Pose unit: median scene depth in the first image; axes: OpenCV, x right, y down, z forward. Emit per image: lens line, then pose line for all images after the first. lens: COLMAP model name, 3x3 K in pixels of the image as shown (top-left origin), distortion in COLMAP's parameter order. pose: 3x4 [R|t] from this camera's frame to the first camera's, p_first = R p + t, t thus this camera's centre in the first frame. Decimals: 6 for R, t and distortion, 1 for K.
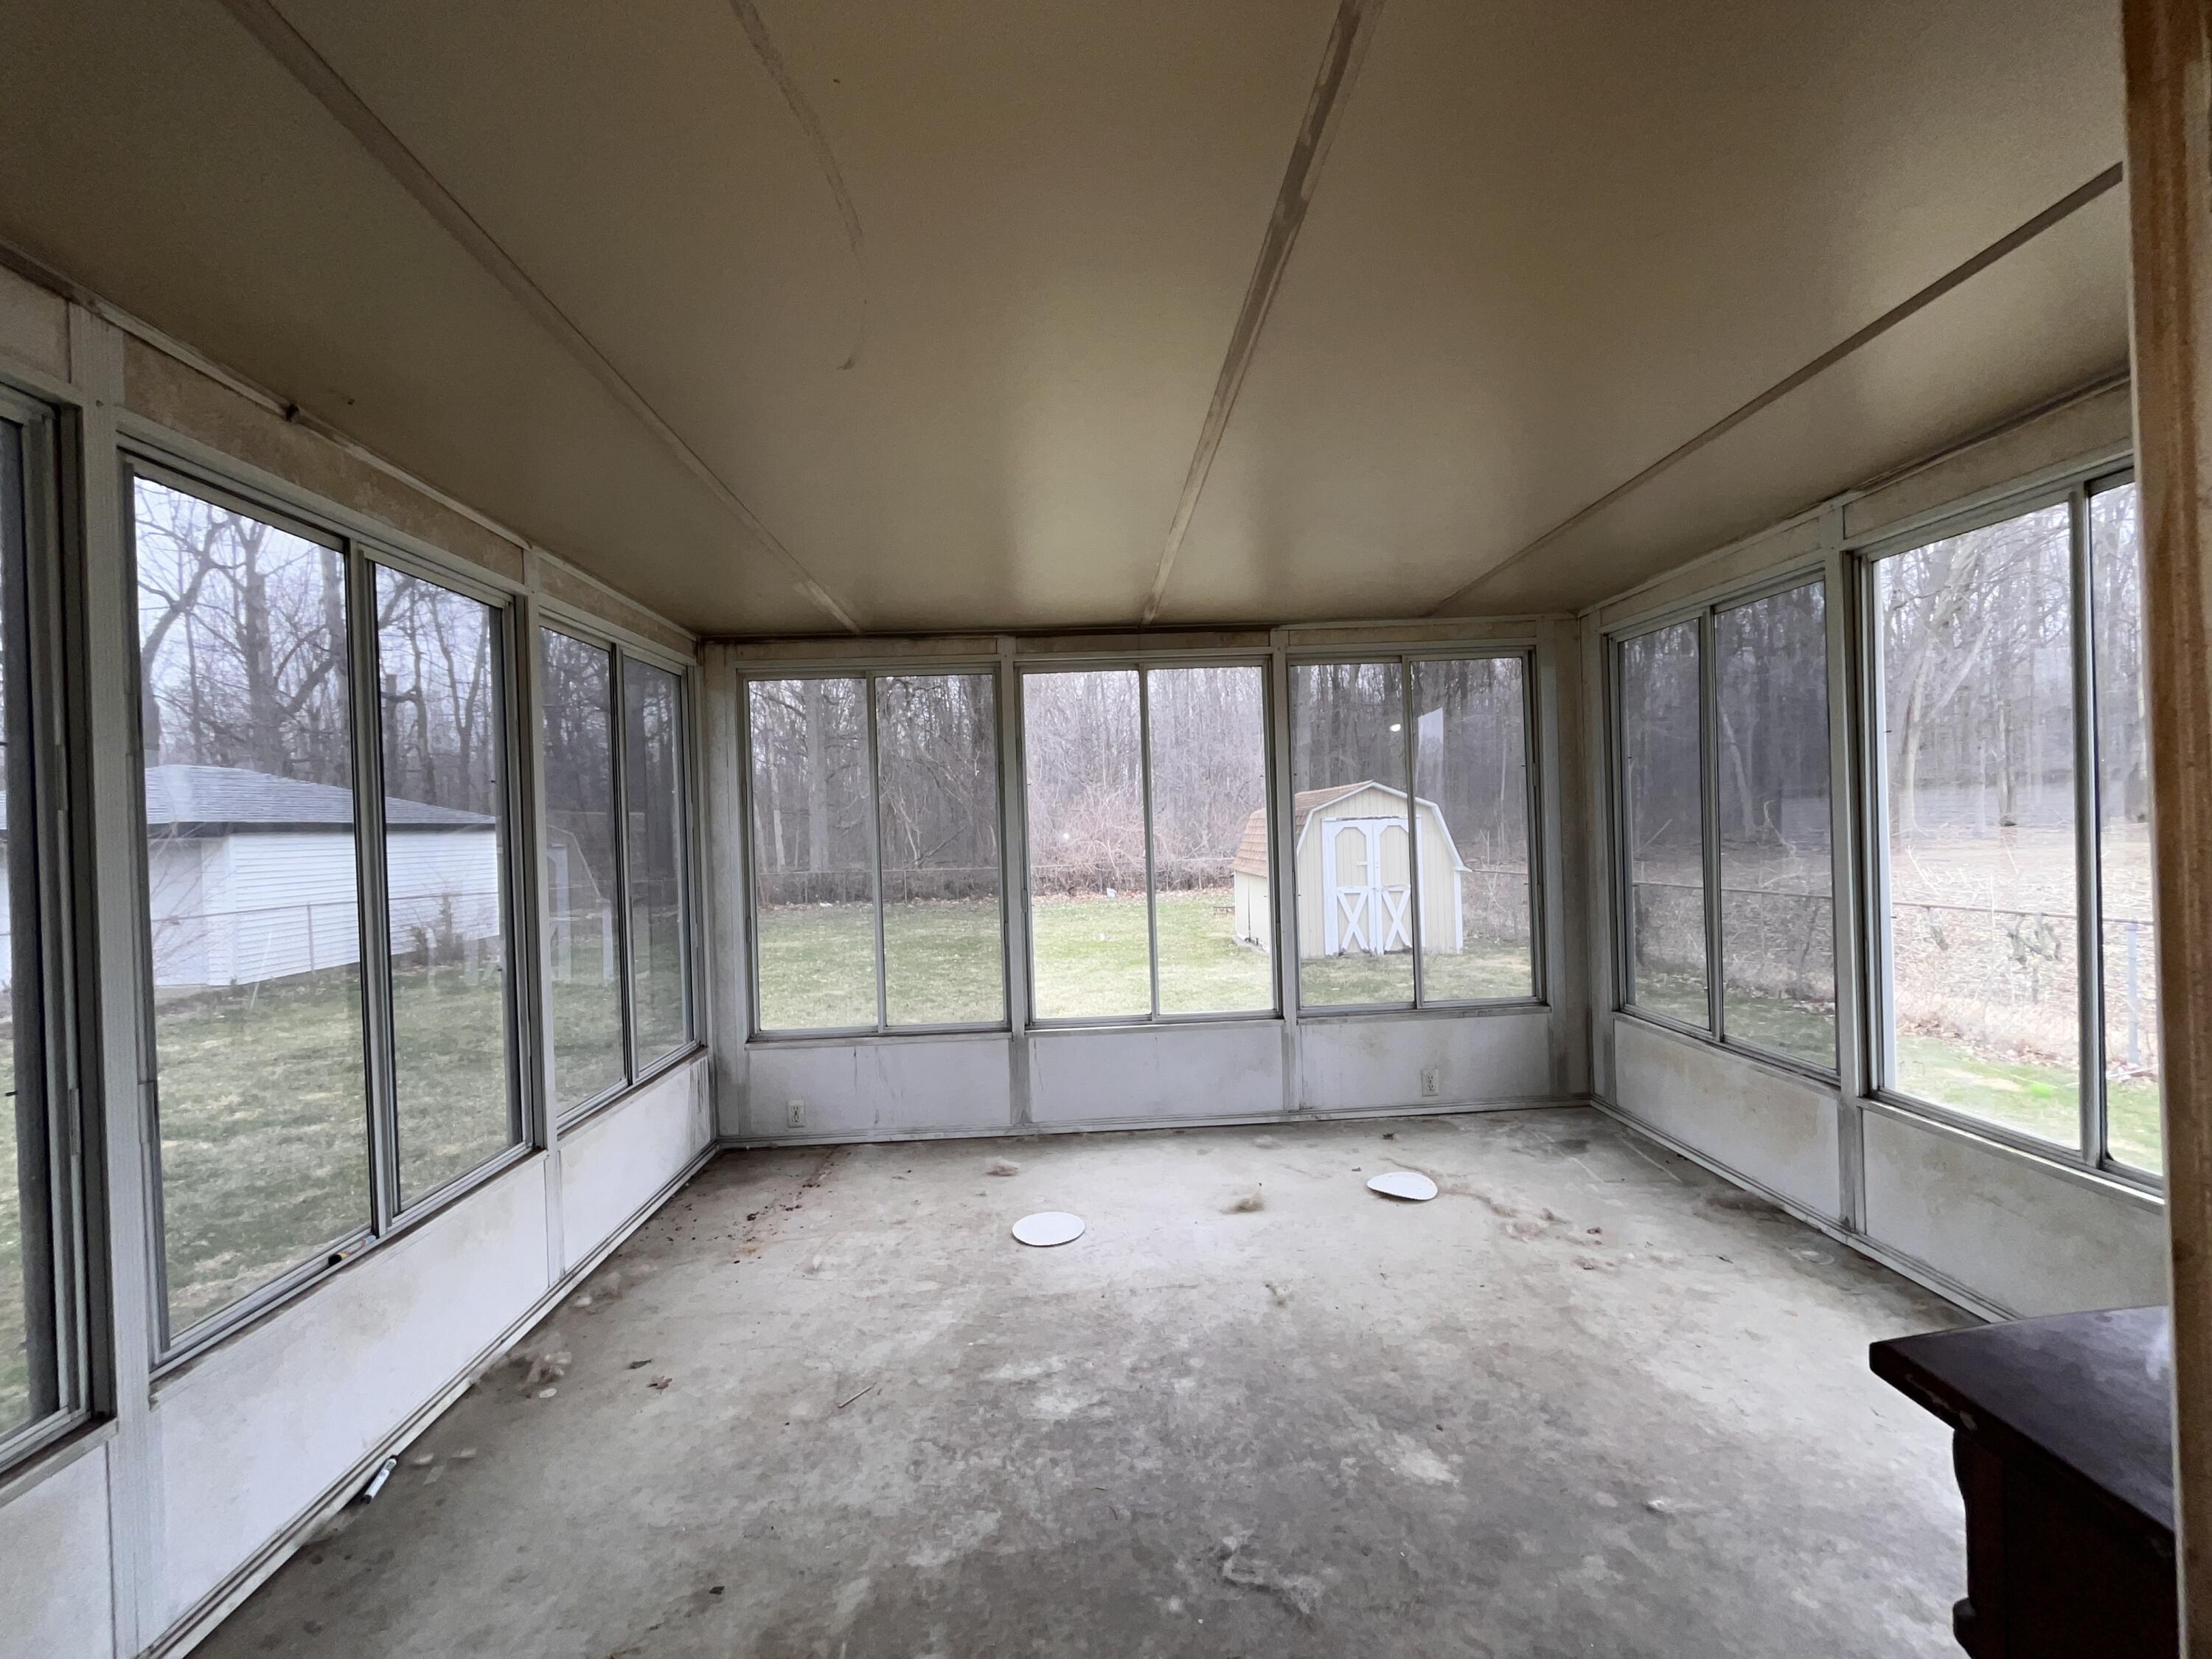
lens RADIAL K [[898.1, 0, 1103.3], [0, 898.1, 836.7], [0, 0, 1]] dist [-0.002650, -0.000807]
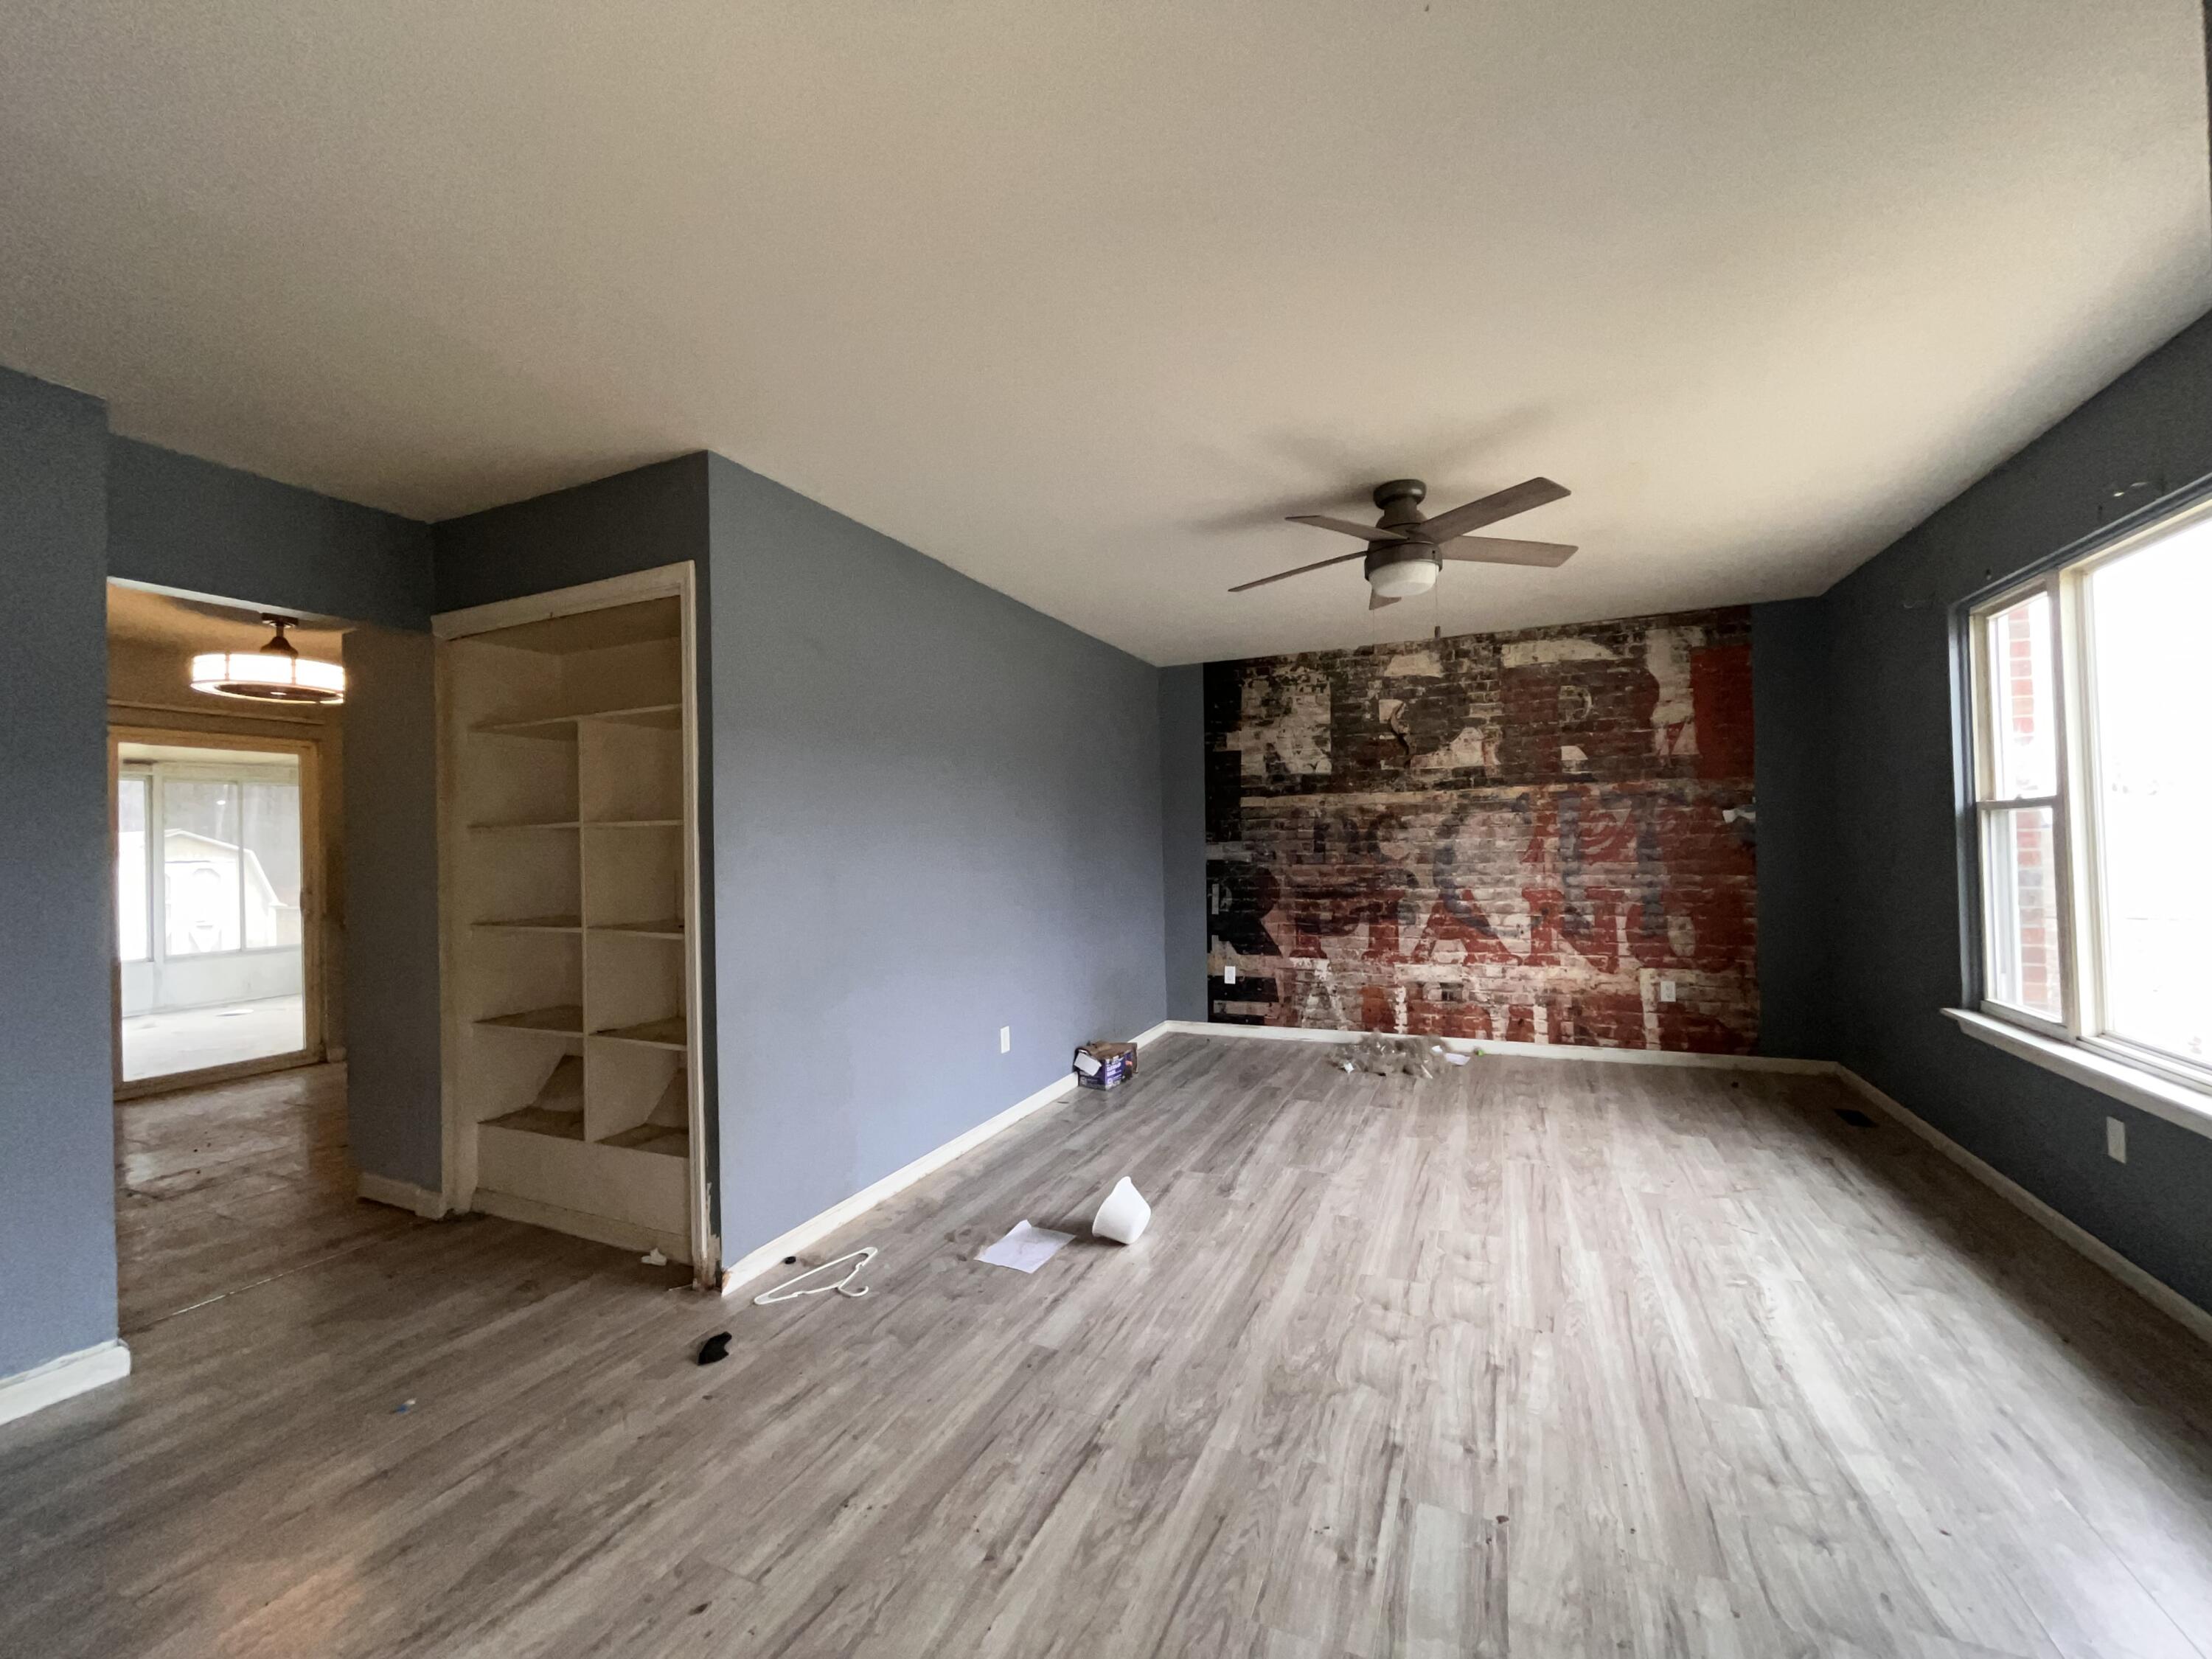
lens RADIAL K [[898.1, 0, 1103.6], [0, 898.1, 838.2], [0, 0, 1]] dist [-0.002650, -0.000807]
pose [[0.436280, 0.034568, 0.899147, -0.668340], [0.014462, 0.998863, -0.045419, 0.051854], [-0.899695, 0.032819, 0.435284, -1.745897]]
